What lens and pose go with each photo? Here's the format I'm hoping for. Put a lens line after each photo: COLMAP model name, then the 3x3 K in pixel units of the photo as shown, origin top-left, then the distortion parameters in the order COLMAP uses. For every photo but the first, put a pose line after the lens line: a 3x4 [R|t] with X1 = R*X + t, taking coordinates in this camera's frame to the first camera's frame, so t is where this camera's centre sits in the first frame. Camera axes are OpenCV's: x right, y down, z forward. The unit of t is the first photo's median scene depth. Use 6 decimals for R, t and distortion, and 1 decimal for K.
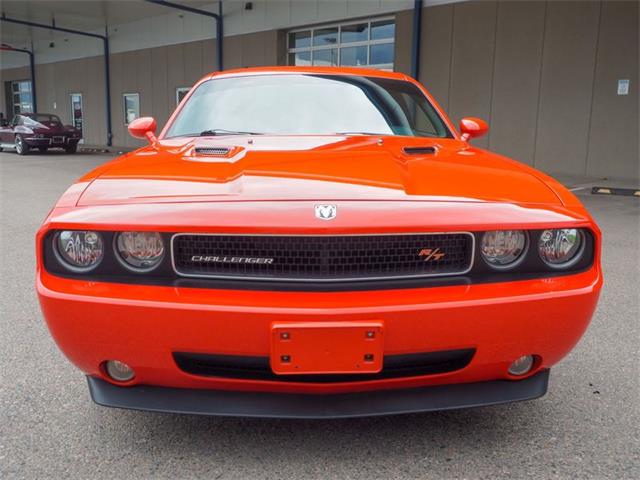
lens RADIAL K [[612.9, 0, 316.4], [0, 612.9, 241.9], [0, 0, 1]] dist [-0.000264, 0.000000]
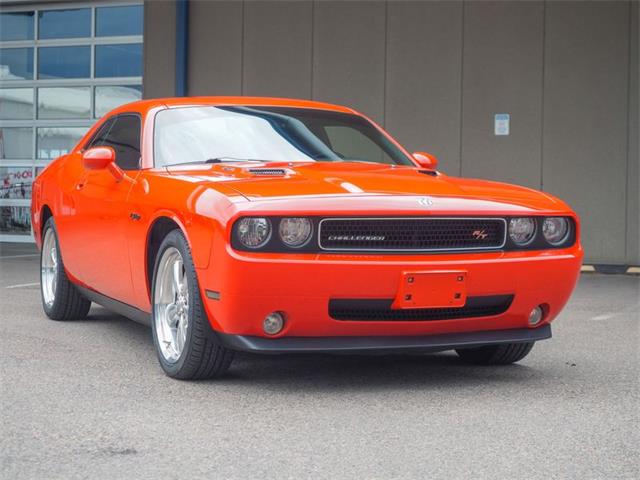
lens RADIAL K [[1329.5, 0, 316.9], [0, 1329.5, 240.2], [0, 0, 1]] dist [-0.078076, 0.000000]
pose [[0.940073, -0.008327, 0.340870, -1.268006], [0.060301, 0.988004, -0.142168, 0.463605], [-0.335598, 0.154203, 0.929298, -1.828515]]
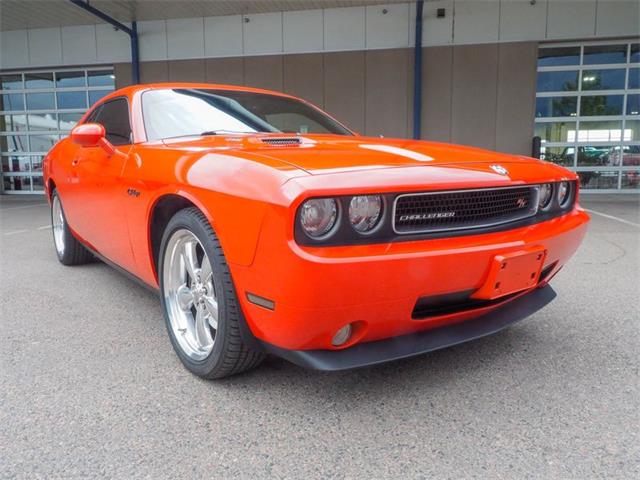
lens RADIAL K [[485.7, 0, 318.4], [0, 485.7, 239.9], [0, 0, 1]] dist [0.005739, -0.005612]
pose [[0.822896, -0.102899, 0.558797, -0.830932], [0.124680, 0.992197, -0.000901, 0.048125], [-0.554344, 0.070412, 0.829304, 0.340442]]
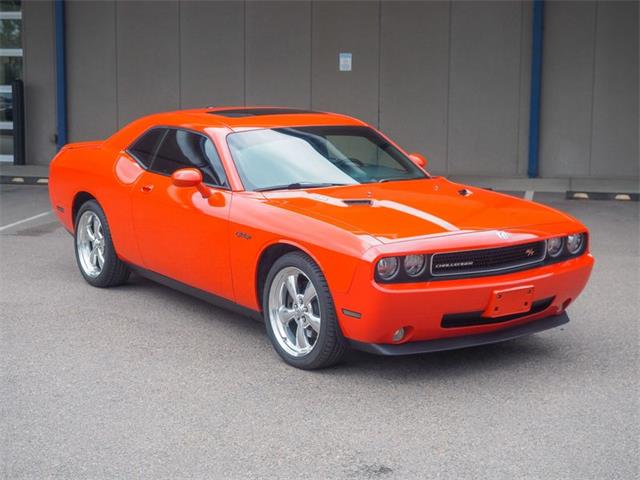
lens RADIAL K [[1129.3, 0, 324.2], [0, 1129.3, 237.5], [0, 0, 1]] dist [0.007673, 0.000000]
pose [[0.841799, -0.085859, 0.532919, -2.305461], [0.103168, 0.994660, -0.002714, -0.085991], [-0.529841, 0.057265, 0.846162, -1.727152]]
